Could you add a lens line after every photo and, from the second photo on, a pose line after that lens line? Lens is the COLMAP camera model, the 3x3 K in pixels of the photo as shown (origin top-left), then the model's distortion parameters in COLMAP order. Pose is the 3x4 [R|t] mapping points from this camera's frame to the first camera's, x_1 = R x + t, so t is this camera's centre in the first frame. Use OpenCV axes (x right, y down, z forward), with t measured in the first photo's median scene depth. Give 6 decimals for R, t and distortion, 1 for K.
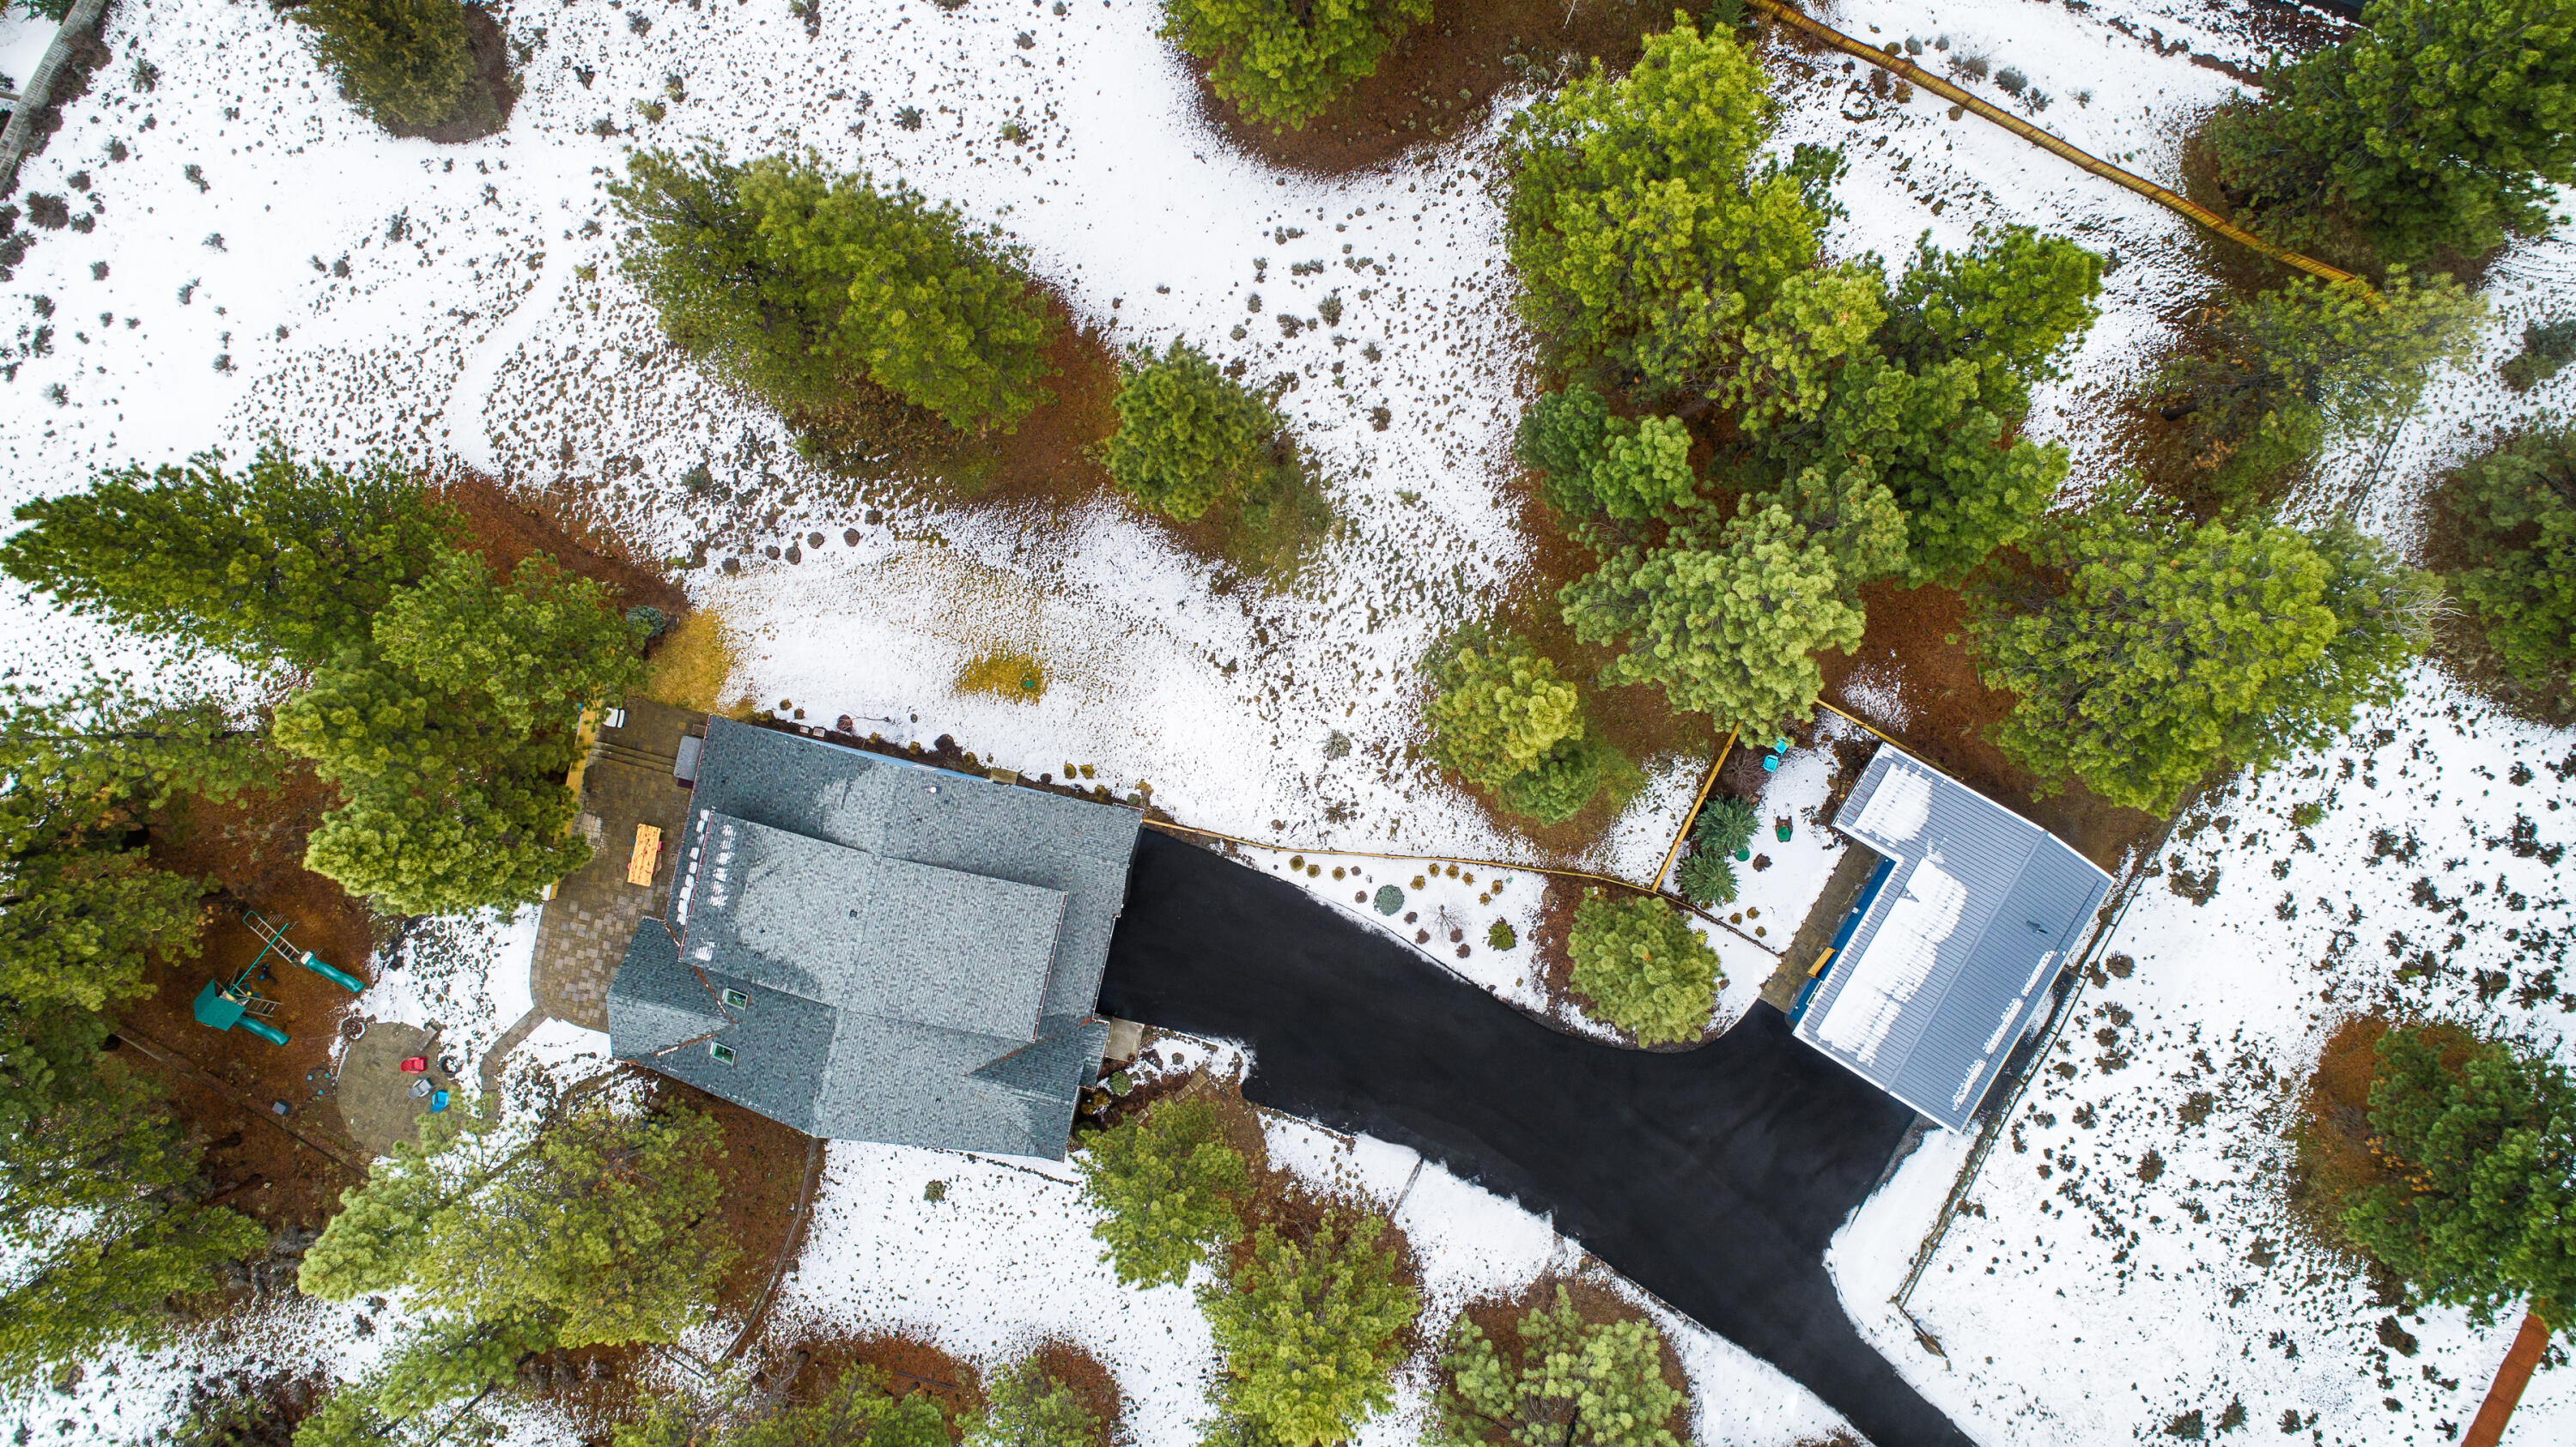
lens RADIAL K [[1740.2, 0, 1287.2], [0, 1740.2, 723.7], [0, 0, 1]] dist [-0.012603, 0.002788]
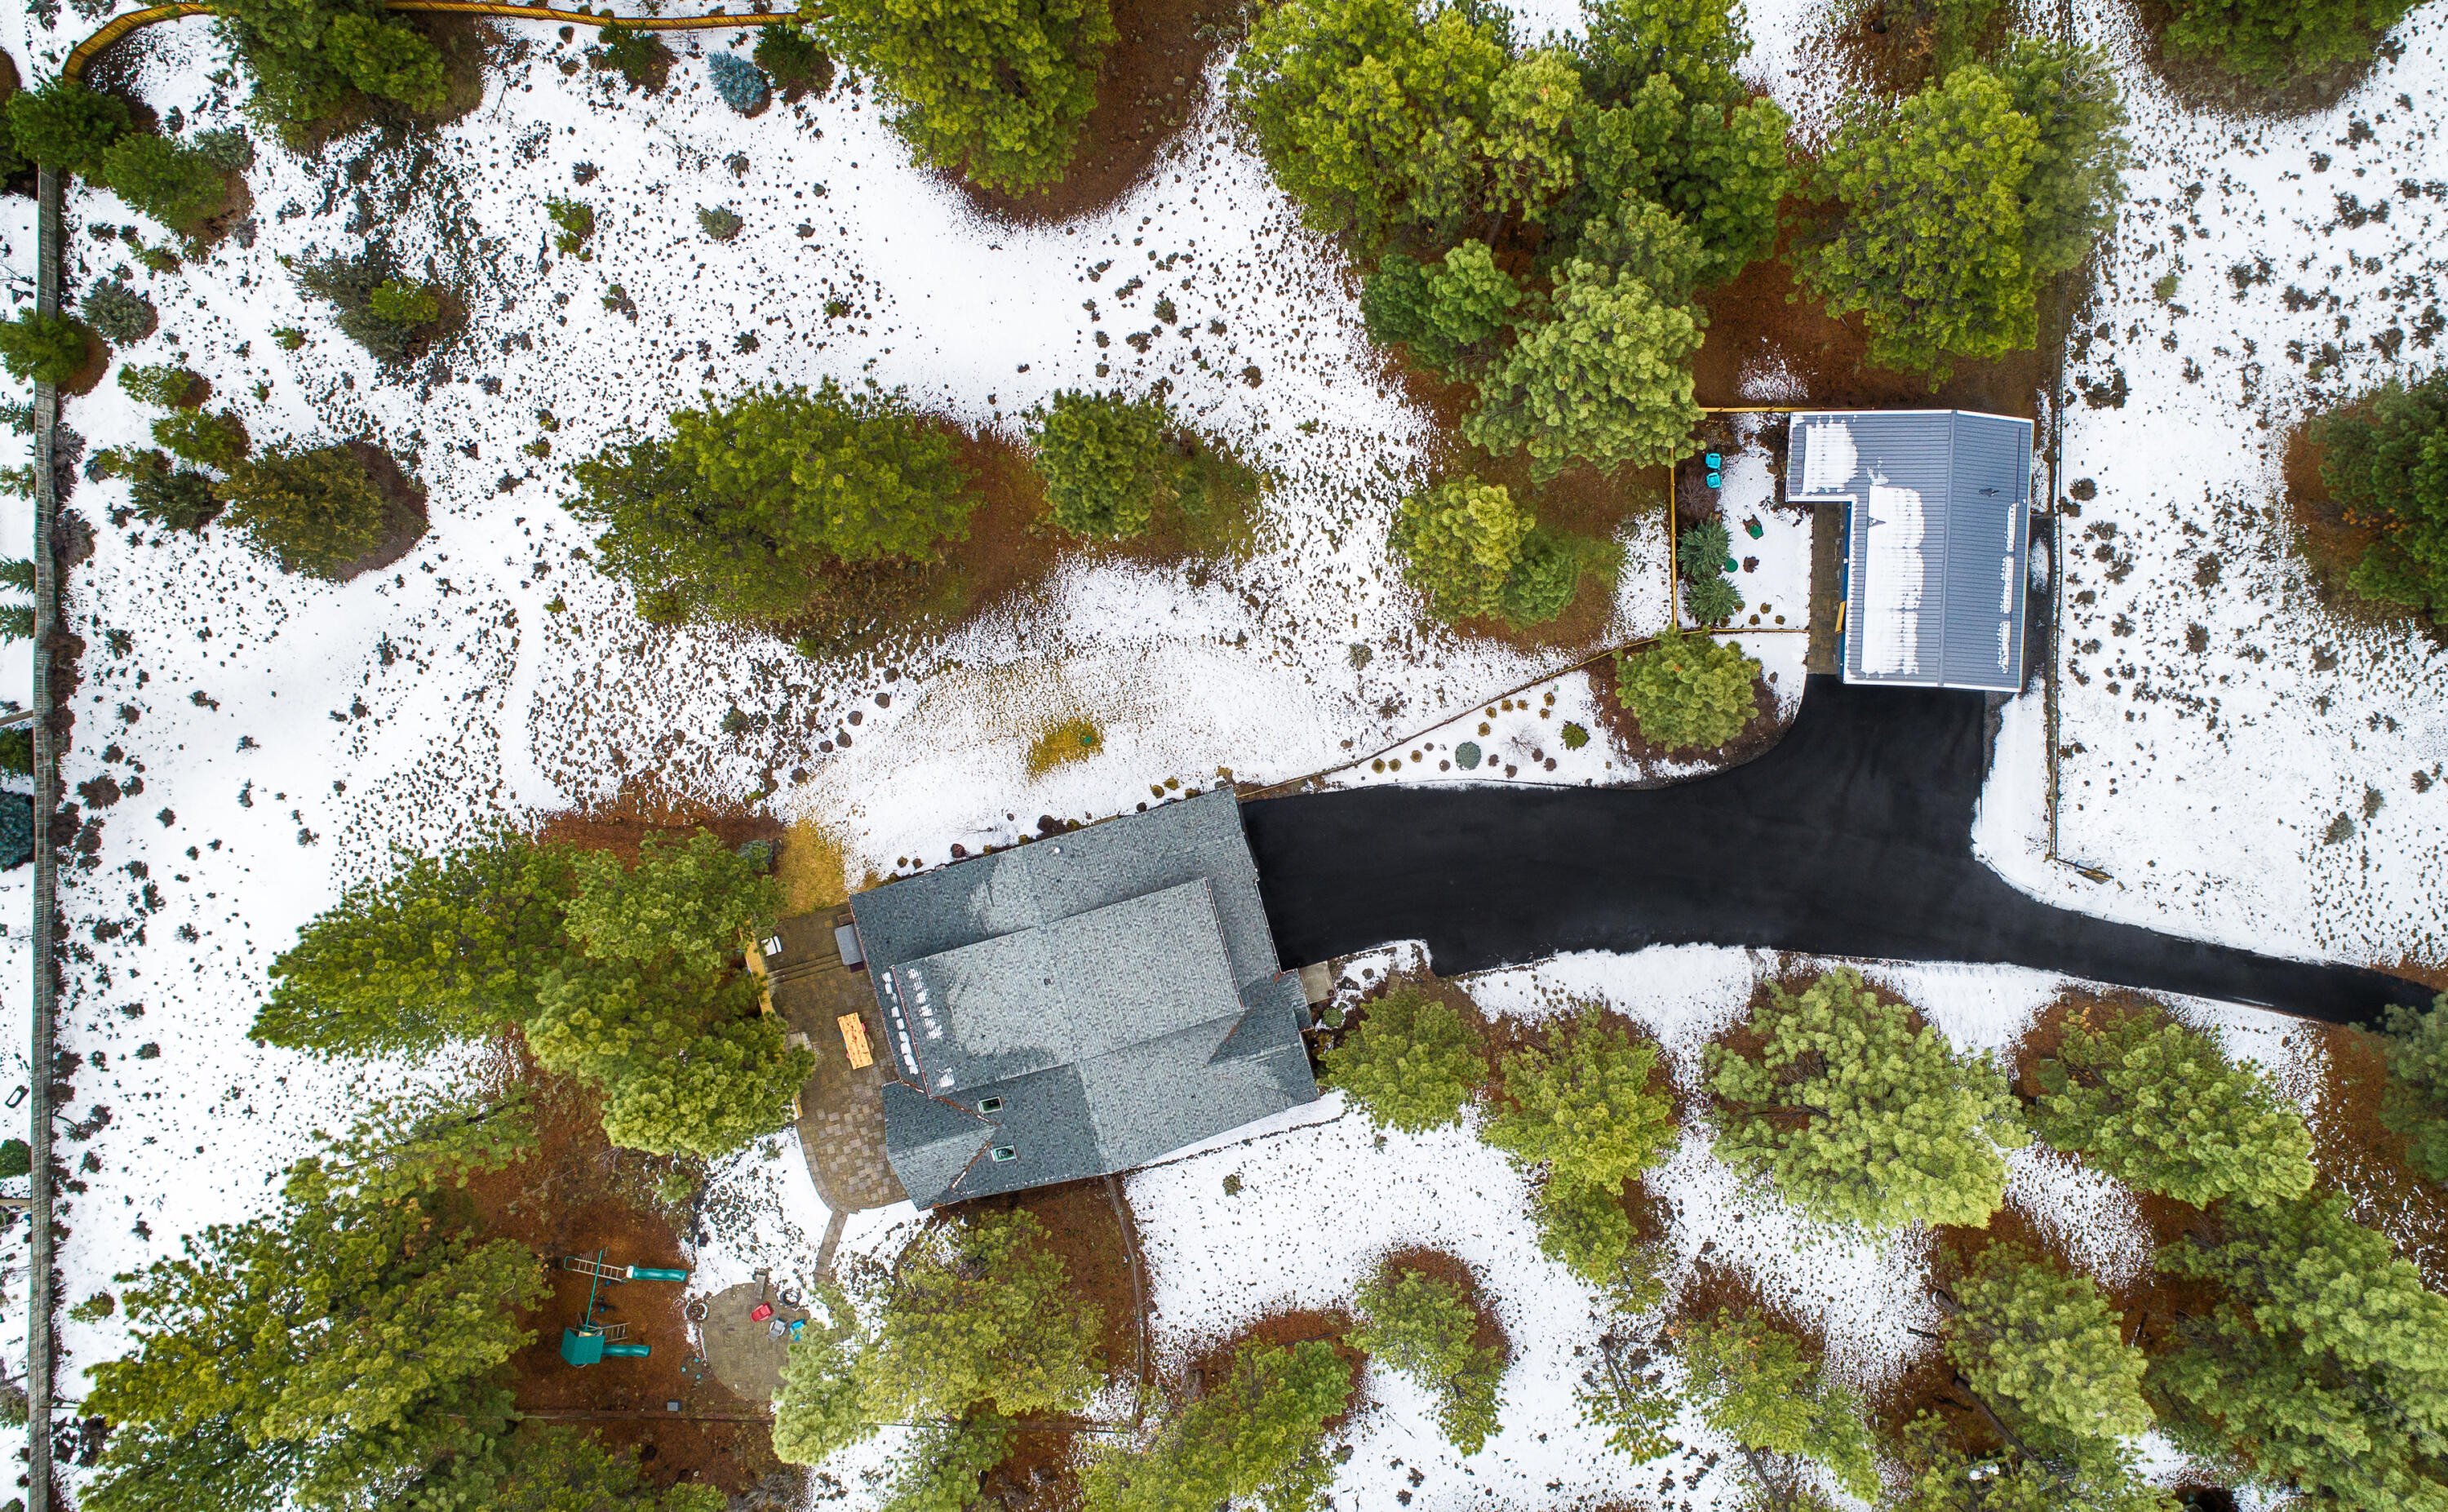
lens RADIAL K [[1859.3, 0, 1336.5], [0, 1859.3, 756.7], [0, 0, 1]] dist [-0.013845, 0.003295]
pose [[0.878213, -0.478236, -0.005713, -0.008085], [0.478203, 0.878227, -0.006256, 0.069166], [0.008009, 0.002763, 0.999964, -0.175124]]
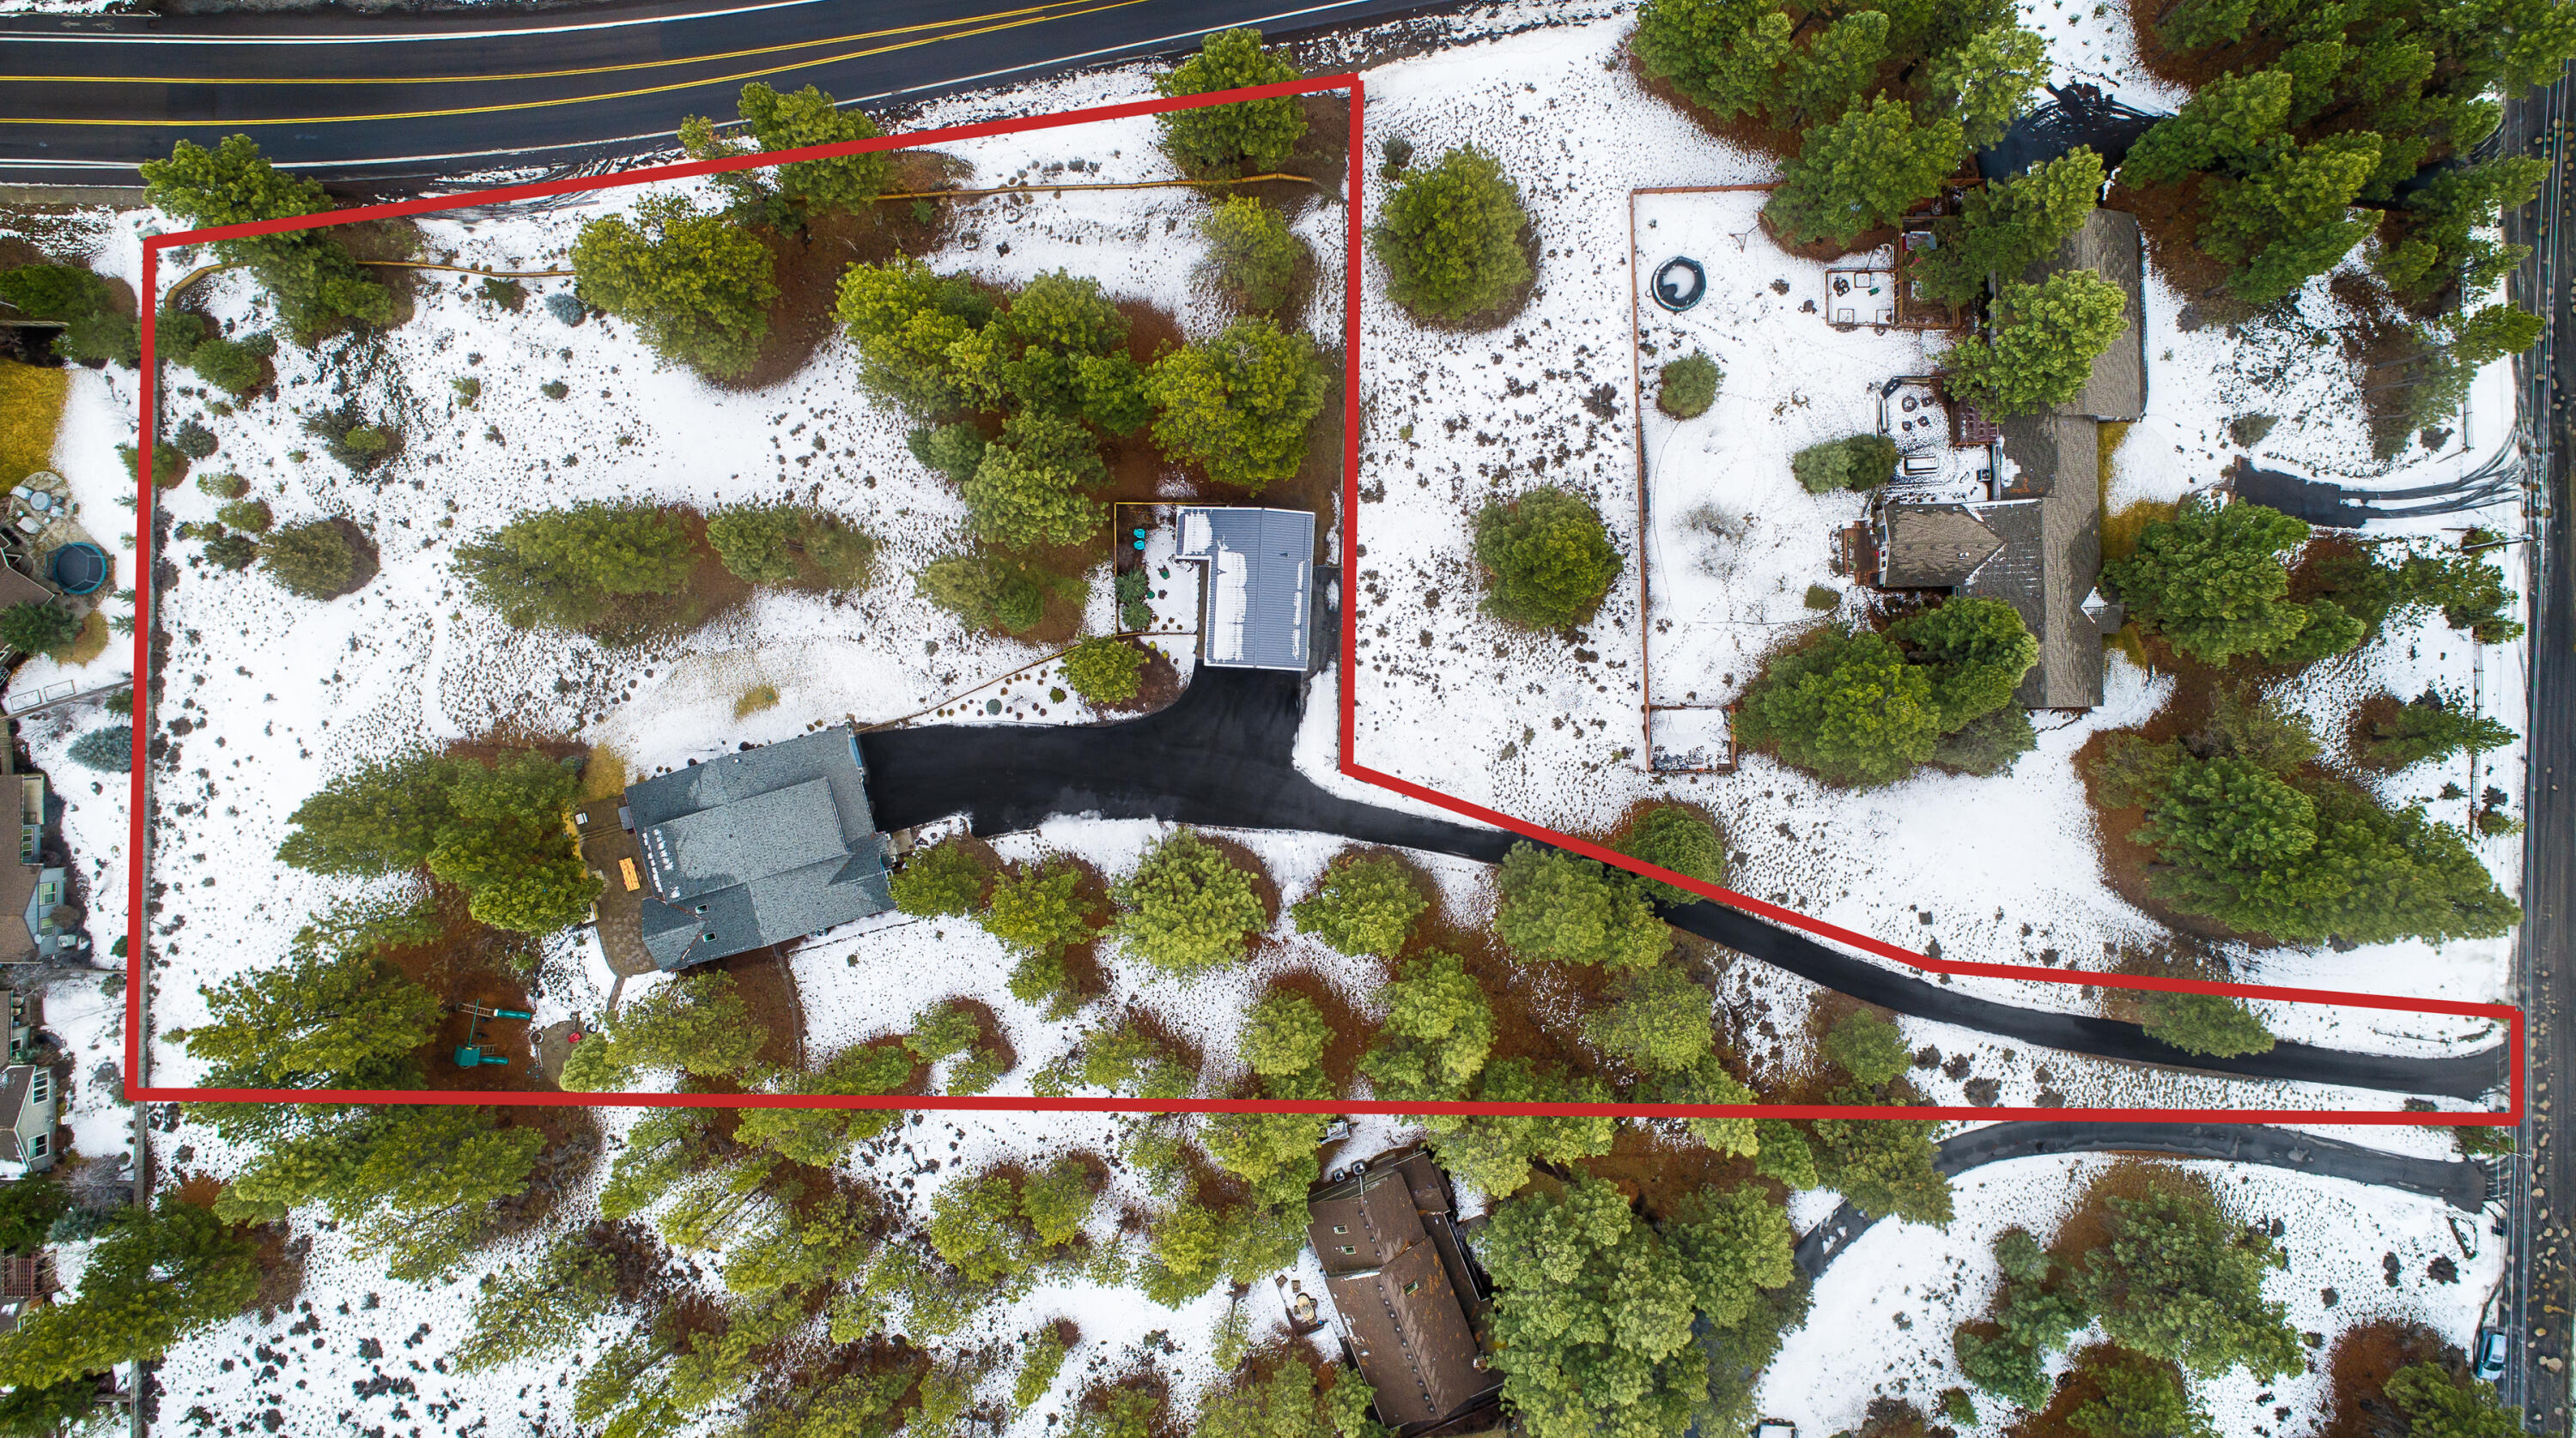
lens RADIAL K [[1740.0, 0, 1273.5], [0, 1740.0, 680.7], [0, 0, 1]] dist [-0.012603, 0.002788]
pose [[0.879349, -0.476110, 0.007994, 0.318909], [0.476177, 0.879248, -0.013347, 0.242902], [-0.000674, 0.015543, 0.999879, -0.859657]]
